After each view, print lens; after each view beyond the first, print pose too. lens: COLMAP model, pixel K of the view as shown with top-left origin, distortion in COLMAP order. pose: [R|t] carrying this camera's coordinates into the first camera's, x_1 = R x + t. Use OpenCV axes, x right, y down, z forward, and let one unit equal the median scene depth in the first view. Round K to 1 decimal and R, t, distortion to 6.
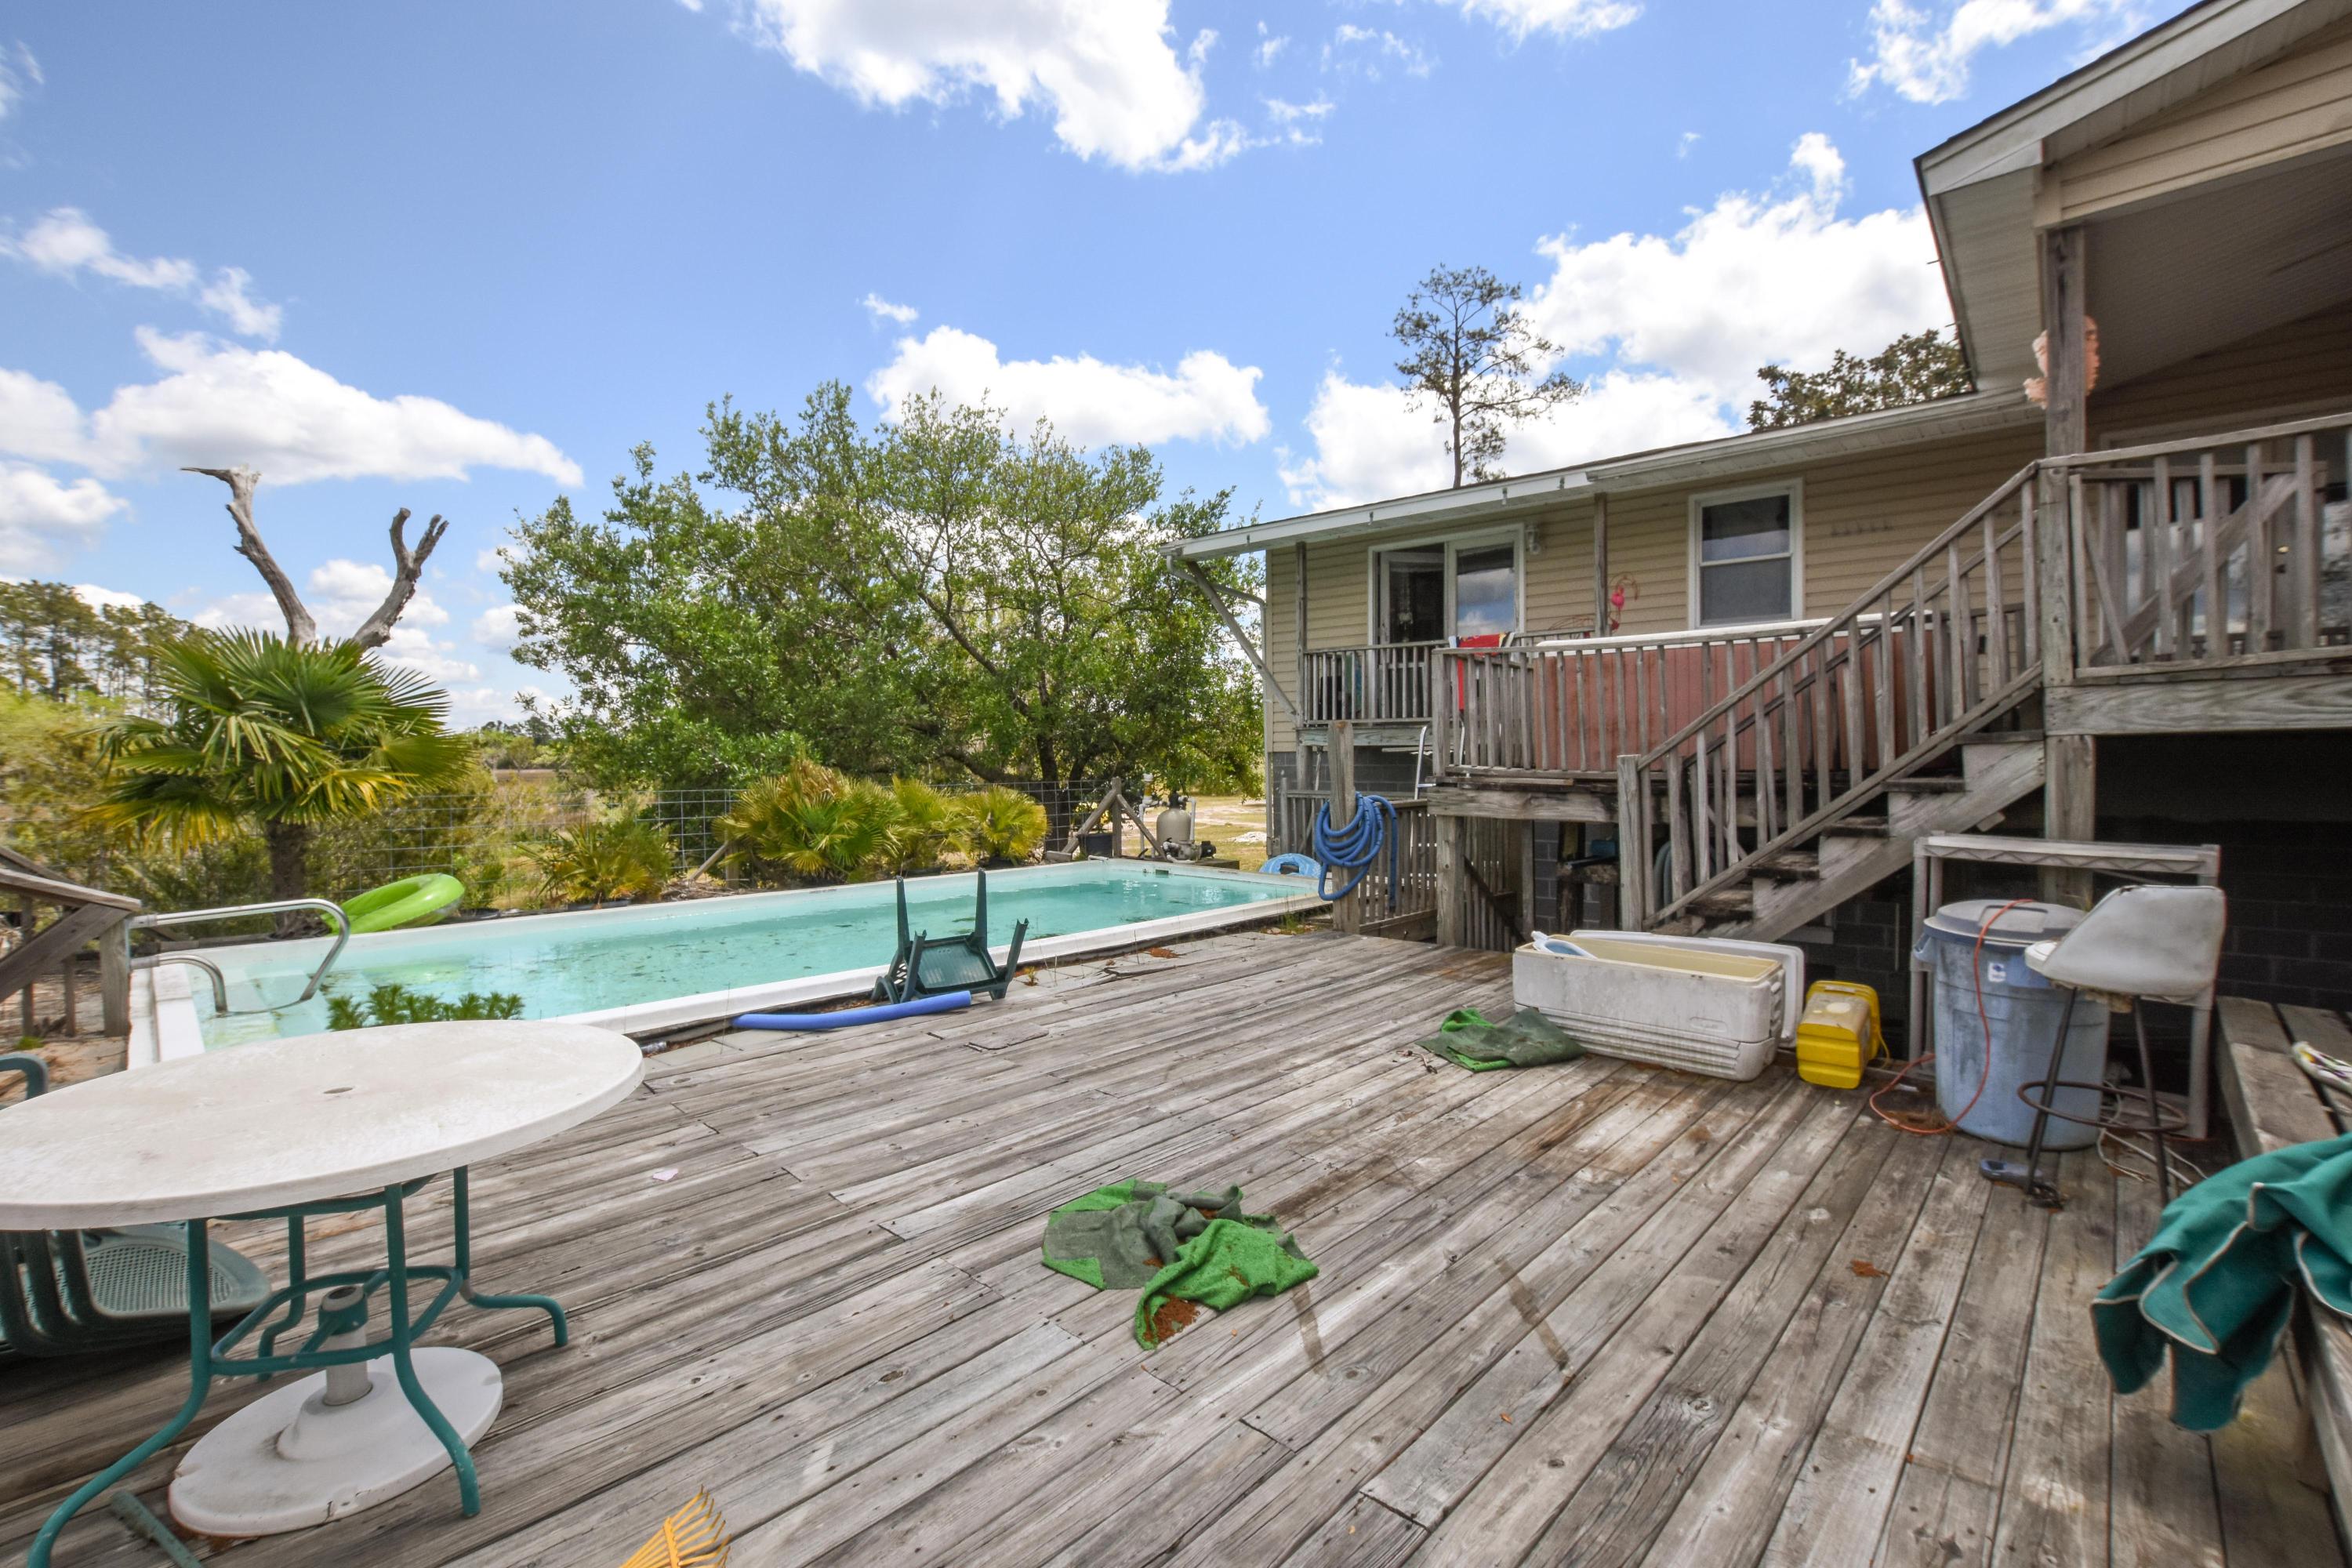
lens RADIAL K [[1034.3, 0, 1179.3], [0, 1034.3, 773.0], [0, 0, 1]] dist [-0.026987, -0.000326]
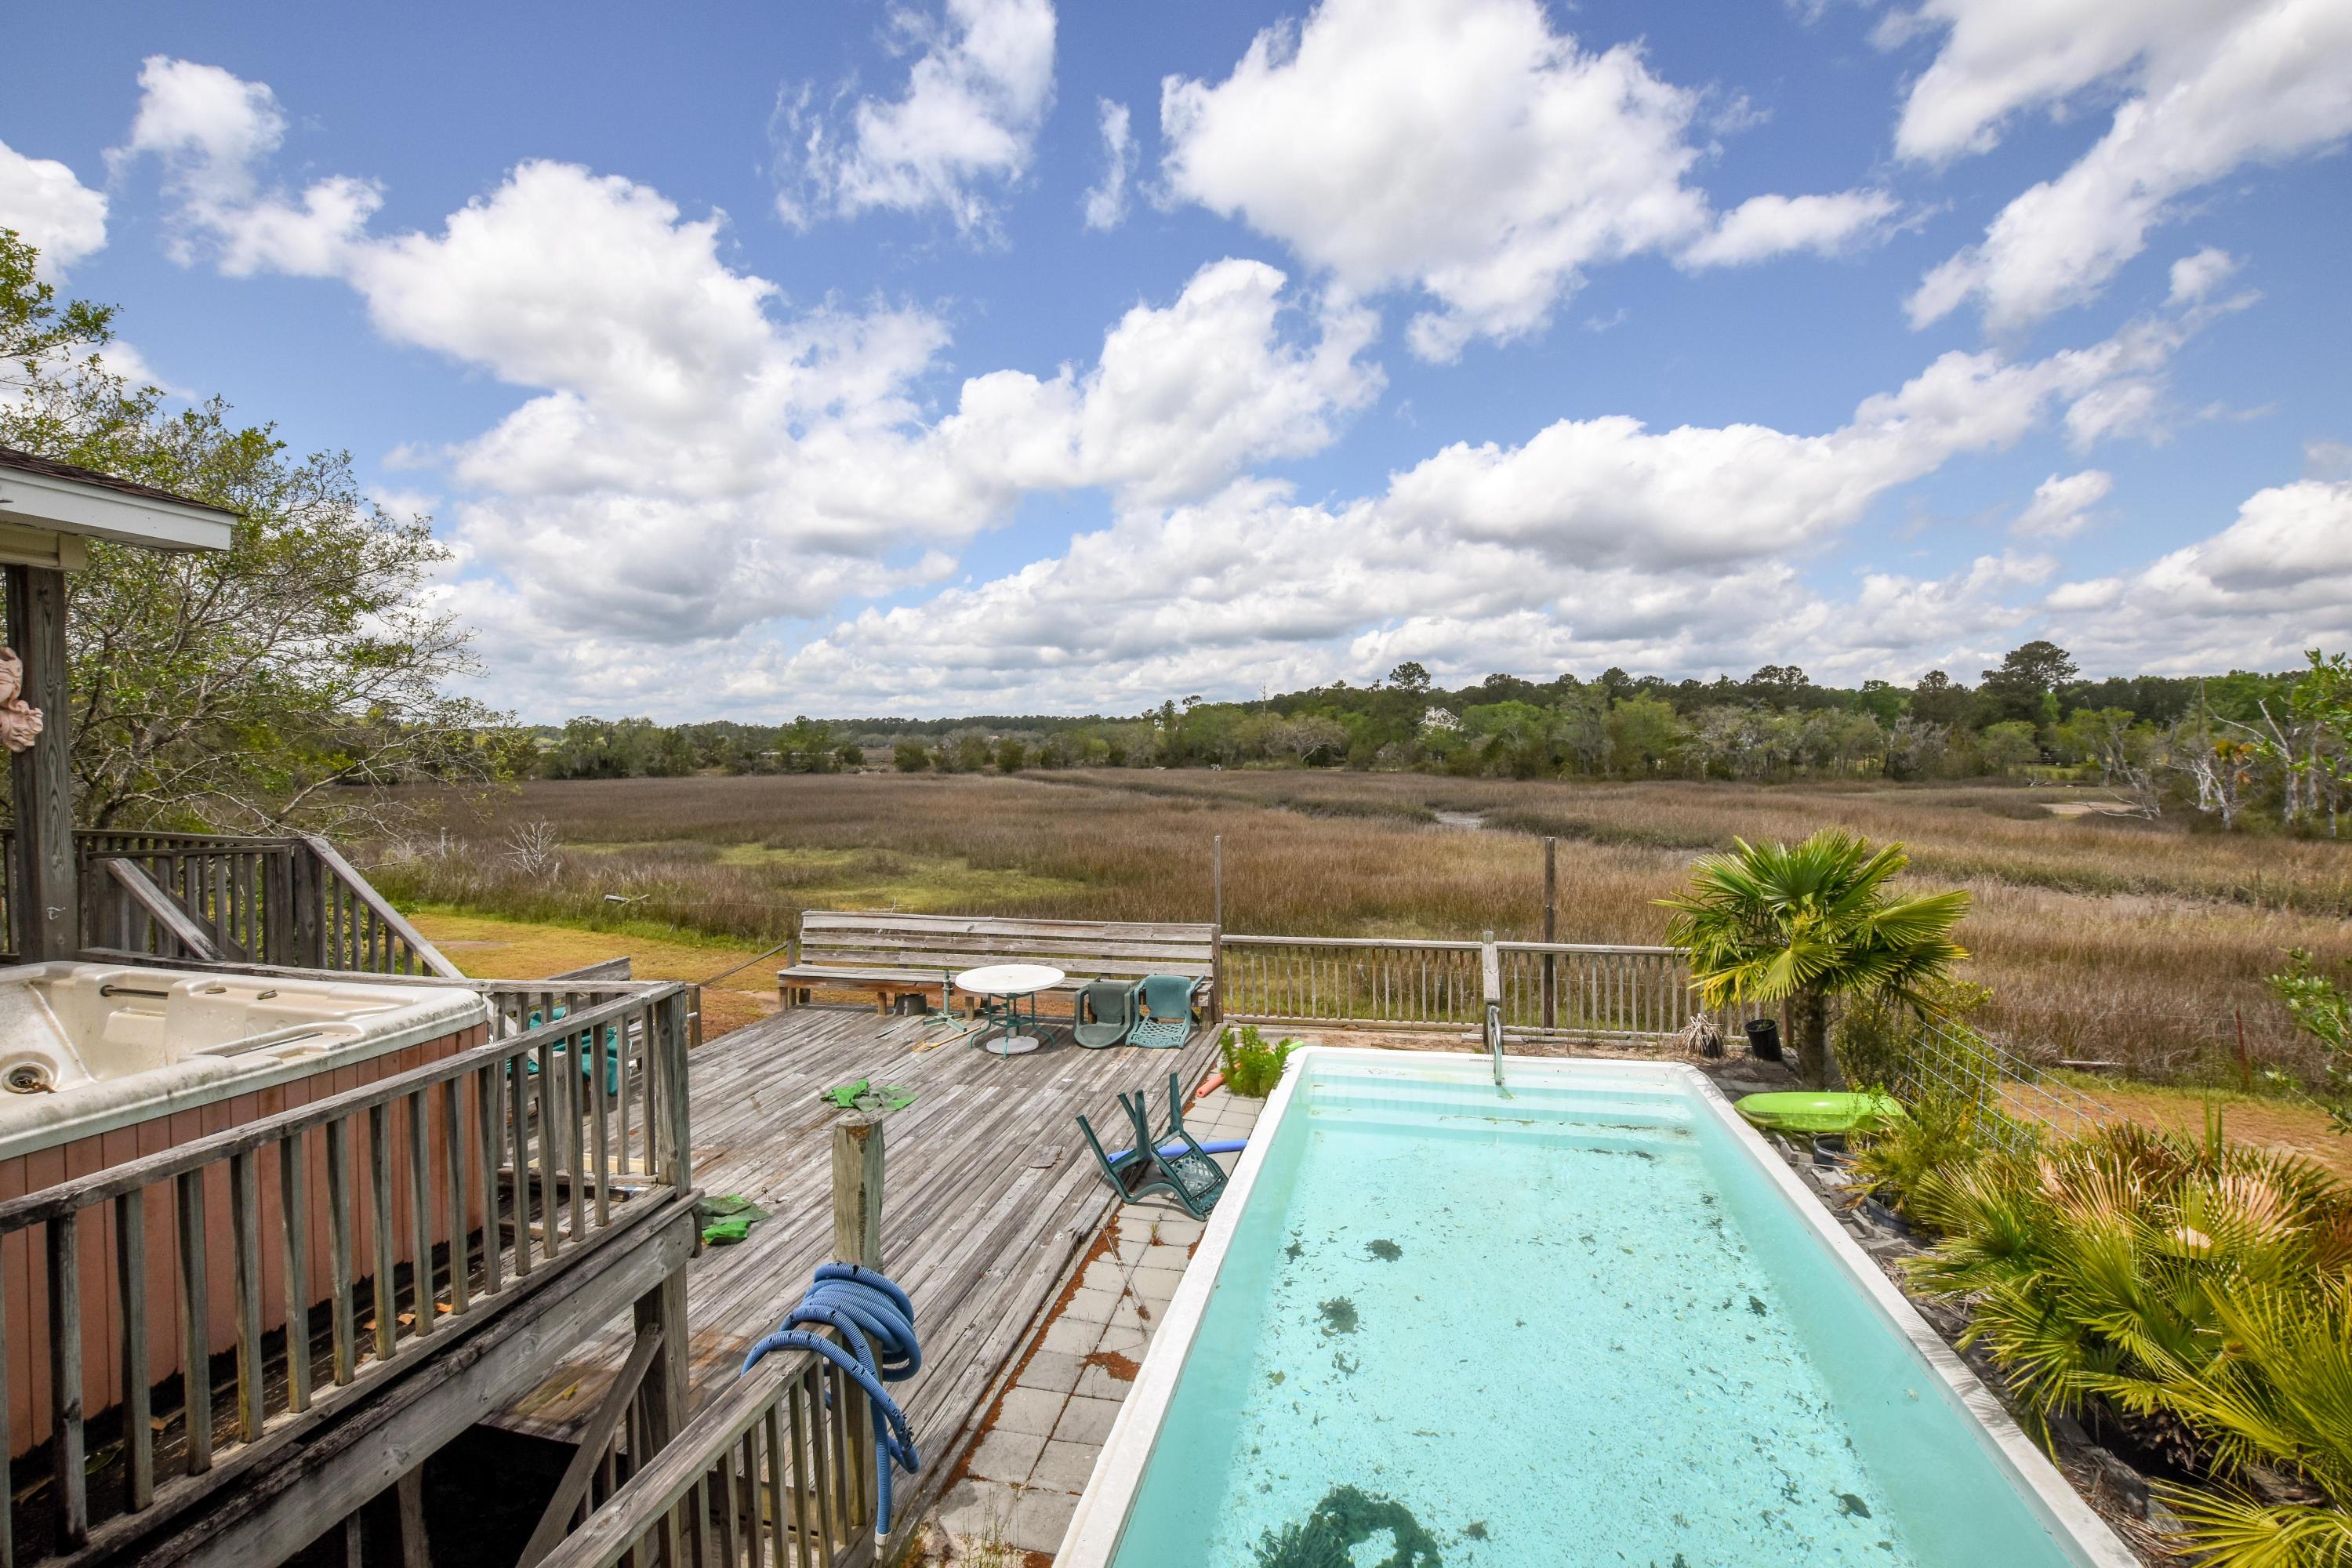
lens RADIAL K [[1034.3, 0, 1179.3], [0, 1034.3, 773.0], [0, 0, 1]] dist [-0.026987, -0.000326]
pose [[-0.863229, 0.023888, -0.504247, 0.510901], [0.001508, 0.998997, 0.044745, -0.461254], [0.504810, 0.037865, -0.862400, 2.865564]]
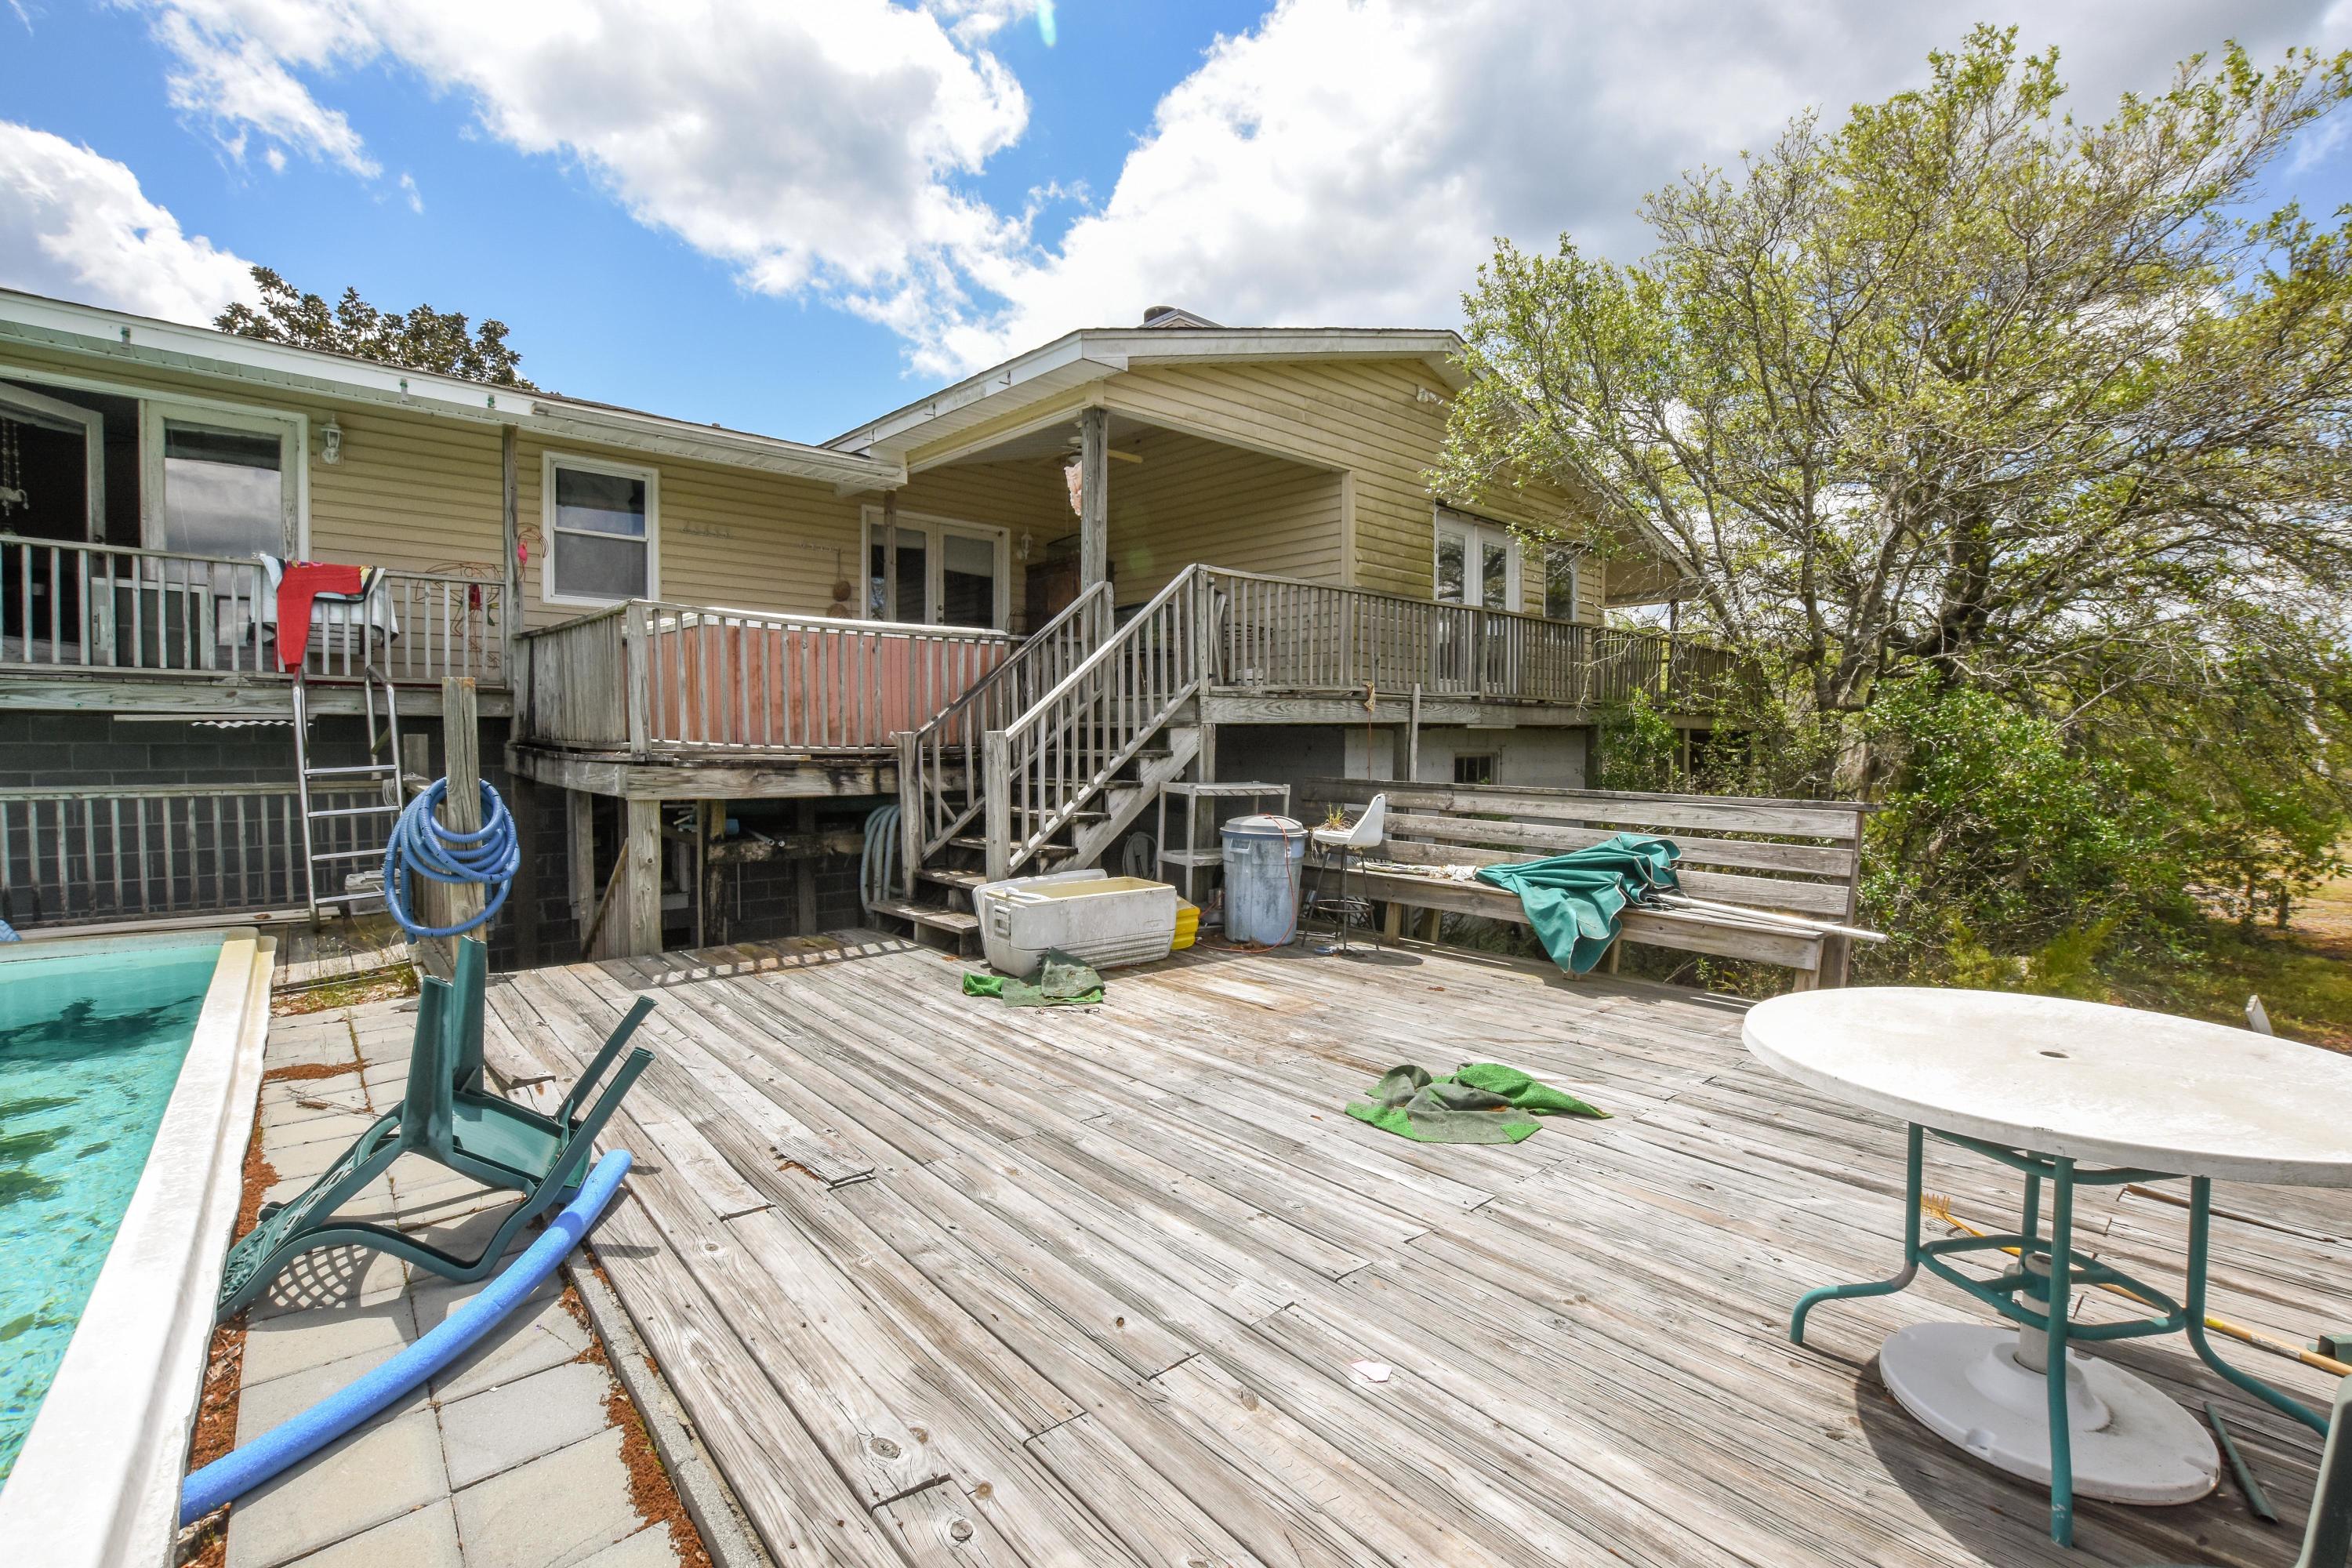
lens RADIAL K [[1034.3, 0, 1179.3], [0, 1034.3, 773.0], [0, 0, 1]] dist [-0.026987, -0.000326]
pose [[0.103134, -0.025178, 0.994349, -0.914301], [0.009000, 0.999662, 0.024379, 0.004564], [-0.994627, 0.006434, 0.103326, 0.846424]]
